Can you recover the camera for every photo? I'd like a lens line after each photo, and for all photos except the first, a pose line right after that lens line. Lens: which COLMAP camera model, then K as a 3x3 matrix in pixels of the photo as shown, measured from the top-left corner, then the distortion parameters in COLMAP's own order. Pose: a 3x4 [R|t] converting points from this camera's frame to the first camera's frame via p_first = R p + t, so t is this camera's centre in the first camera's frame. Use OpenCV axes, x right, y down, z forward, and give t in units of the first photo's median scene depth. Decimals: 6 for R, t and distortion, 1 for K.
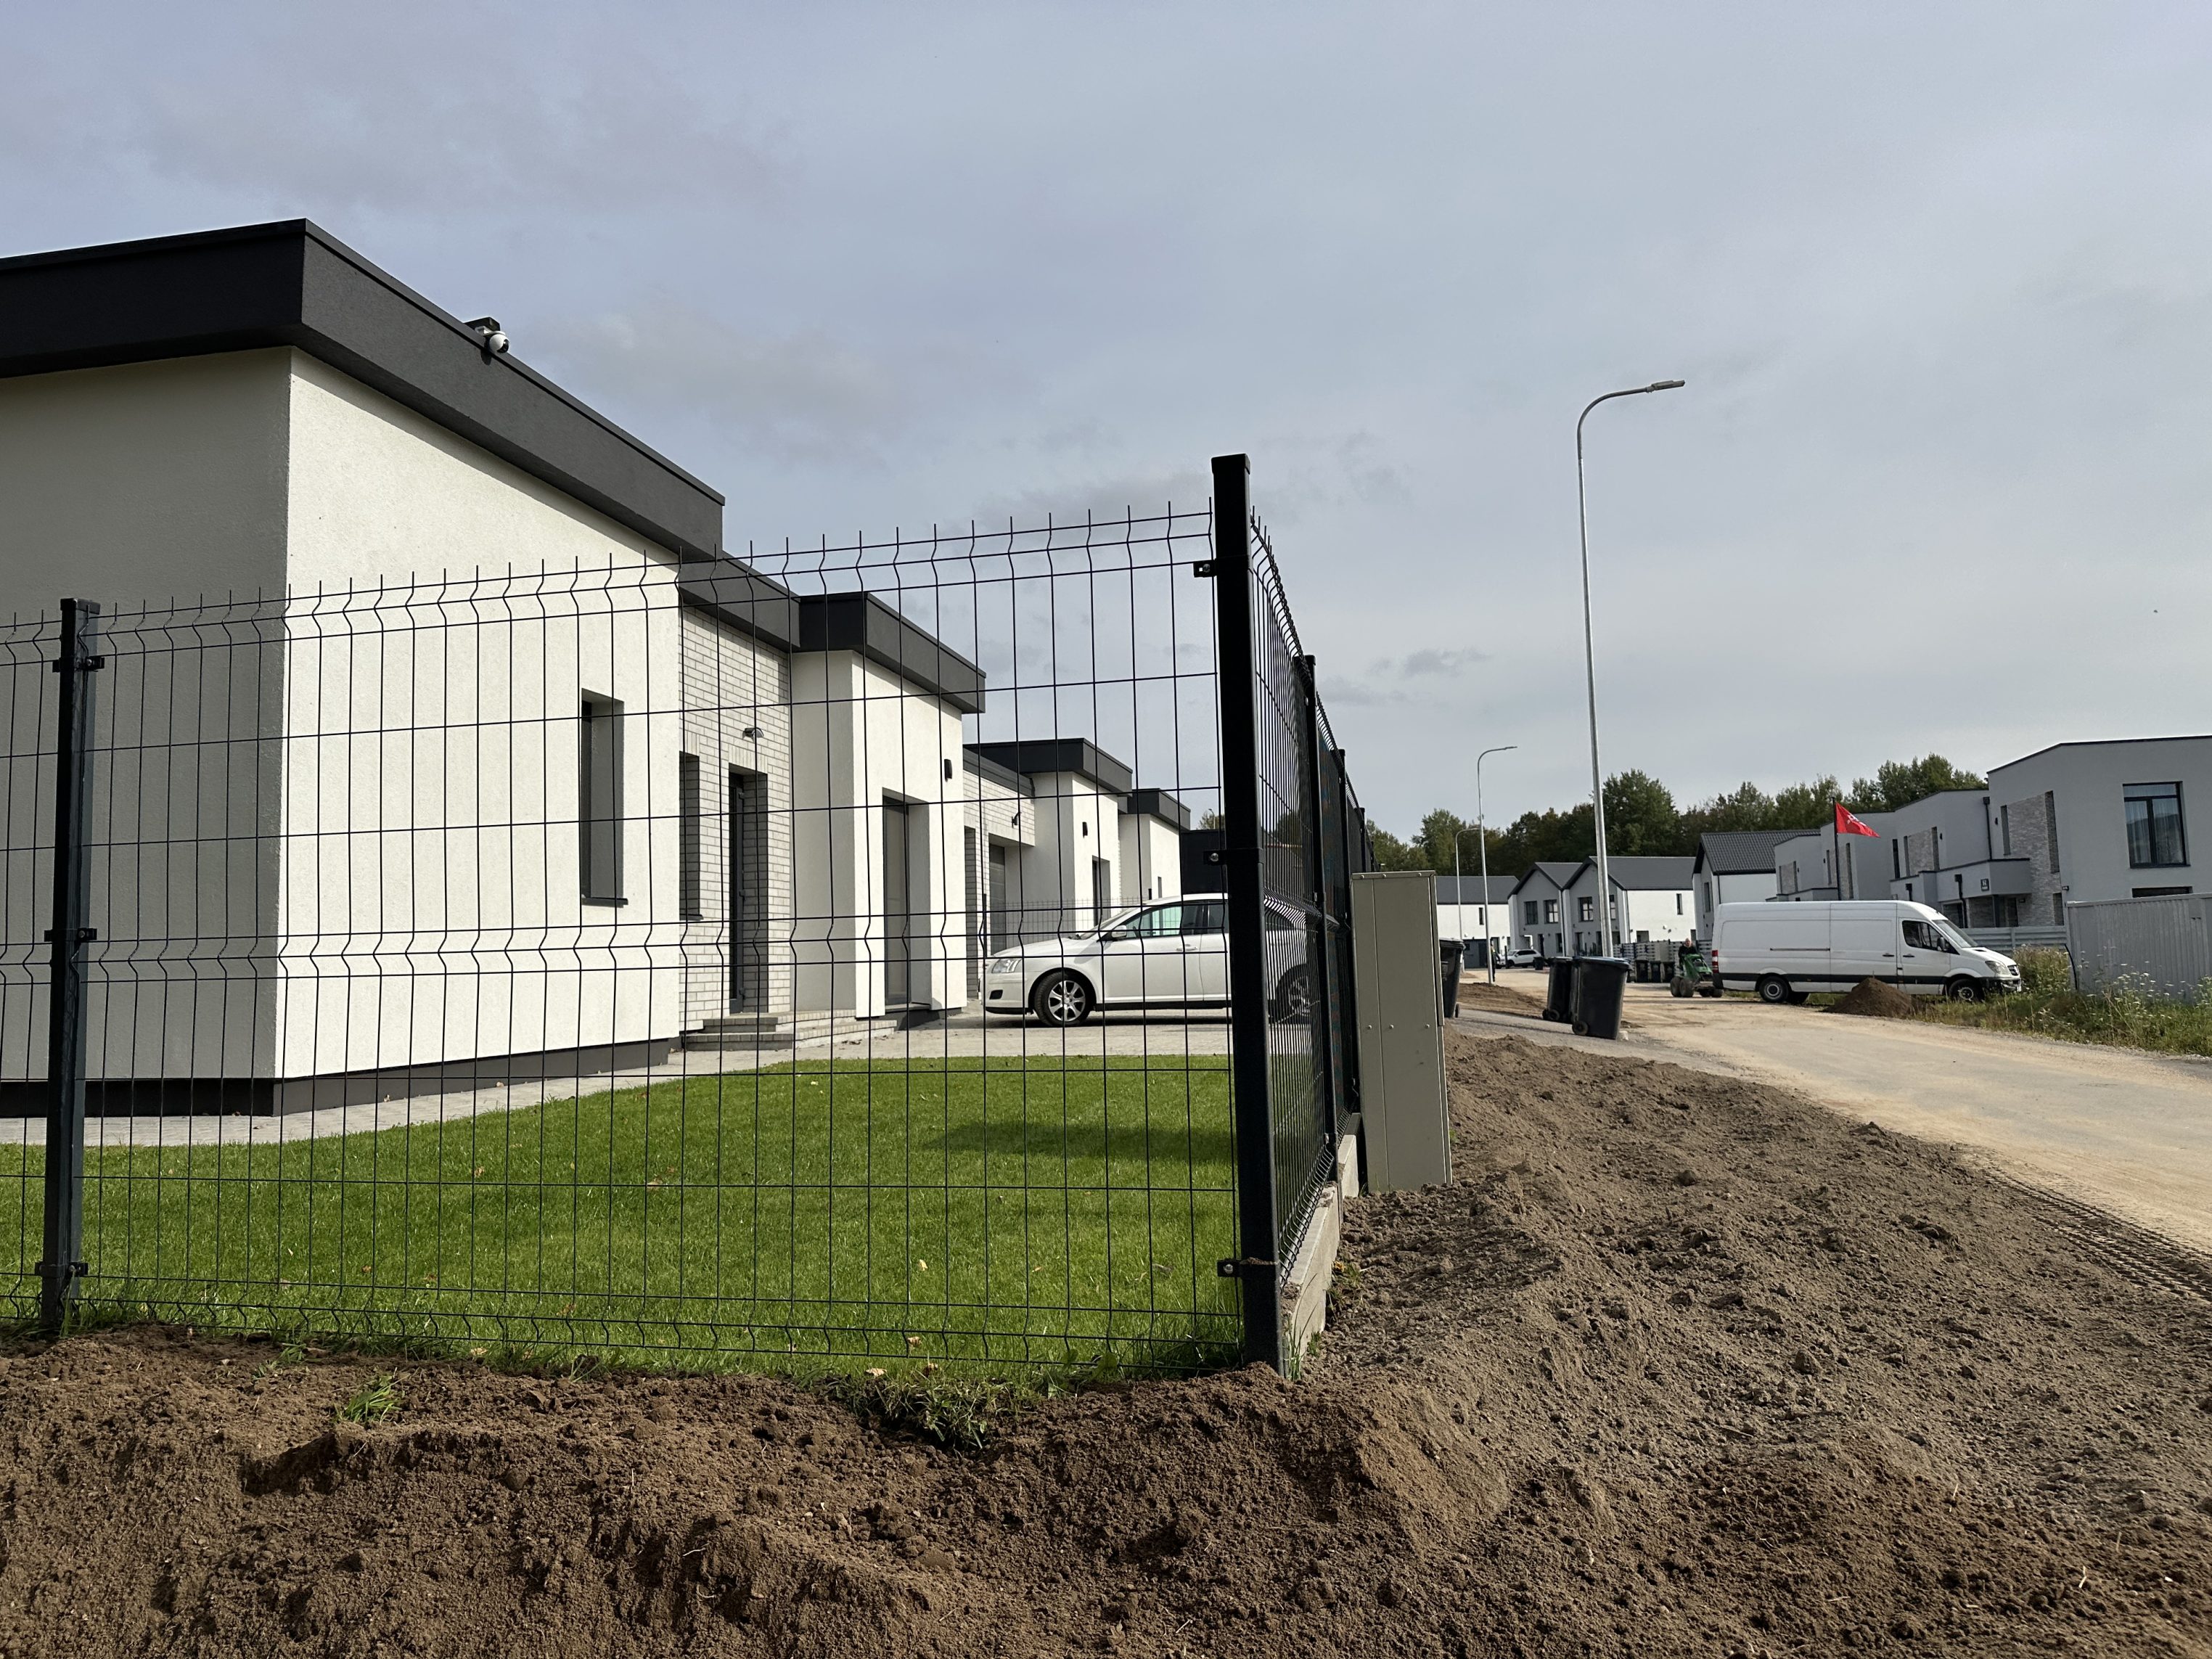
lens RADIAL K [[1574.1, 0, 1106.5], [0, 1574.1, 814.1], [0, 0, 1]] dist [0.049454, 0.000093]
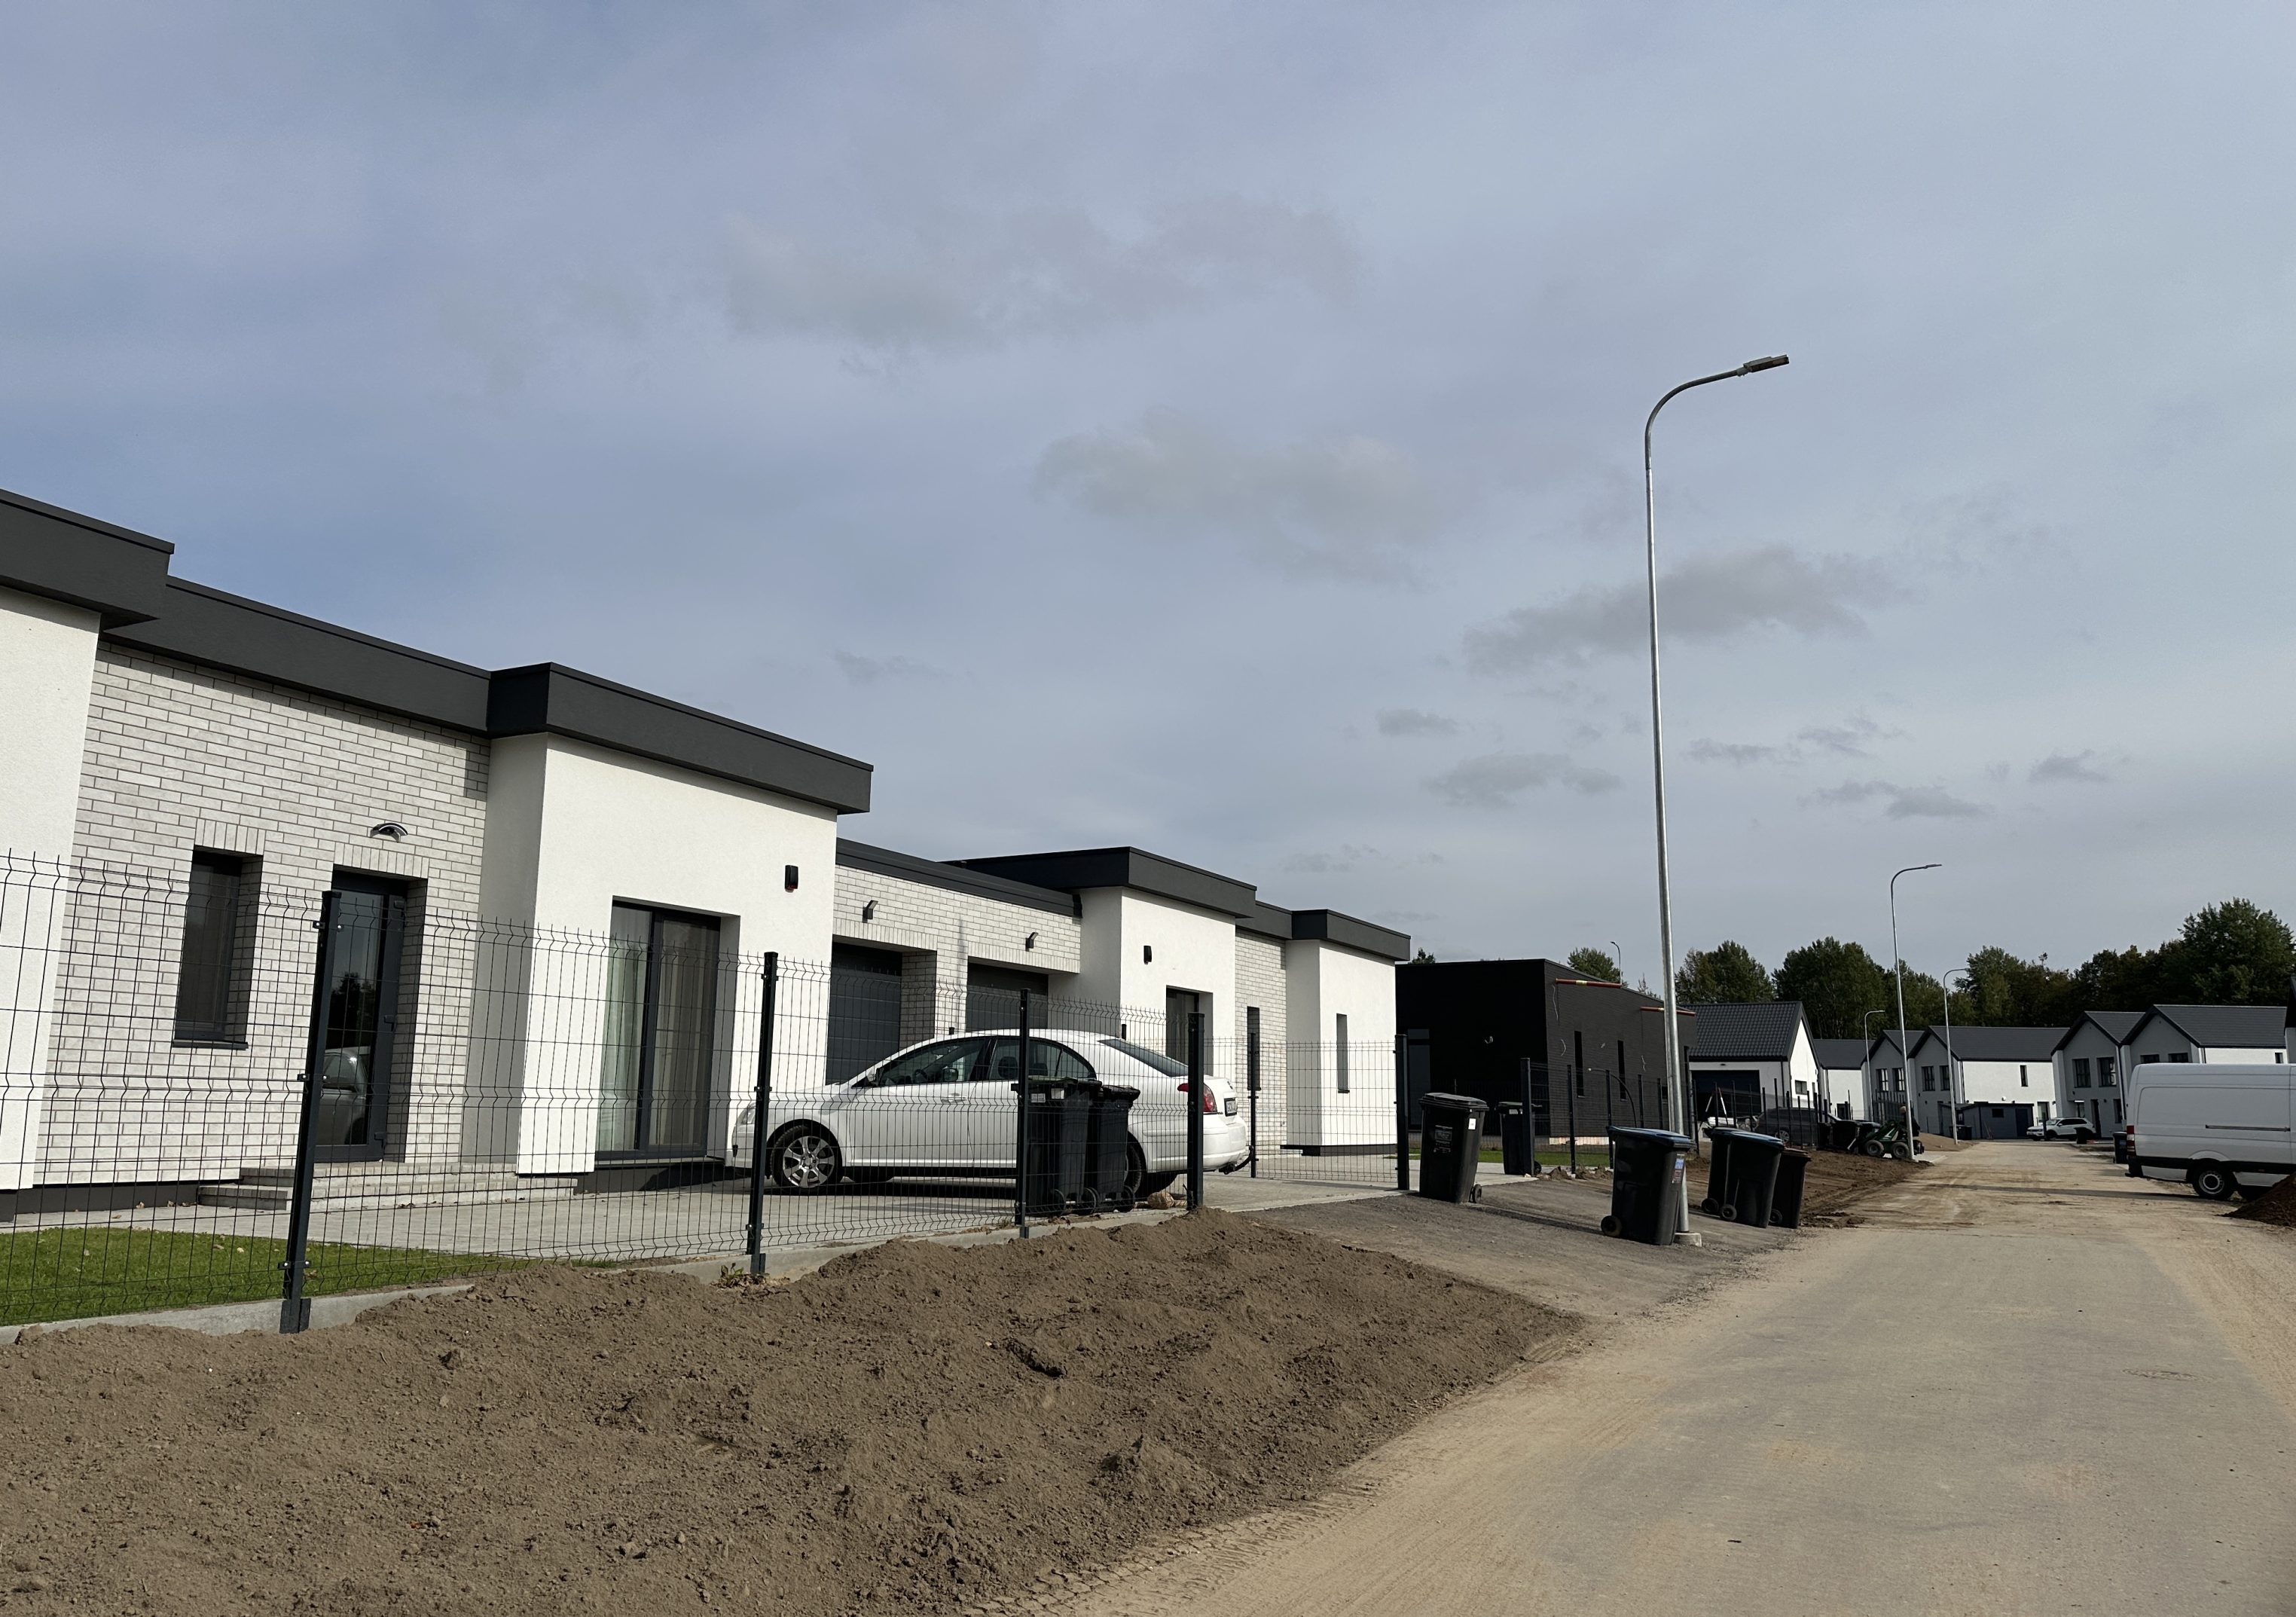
lens RADIAL K [[1650.8, 0, 1148.8], [0, 1650.8, 824.8], [0, 0, 1]] dist [0.020110, -0.007916]
pose [[0.958426, -0.018991, -0.284710, 0.245129], [-0.002977, 0.997063, -0.076528, 0.007785], [0.285327, 0.074194, 0.955554, 0.151841]]
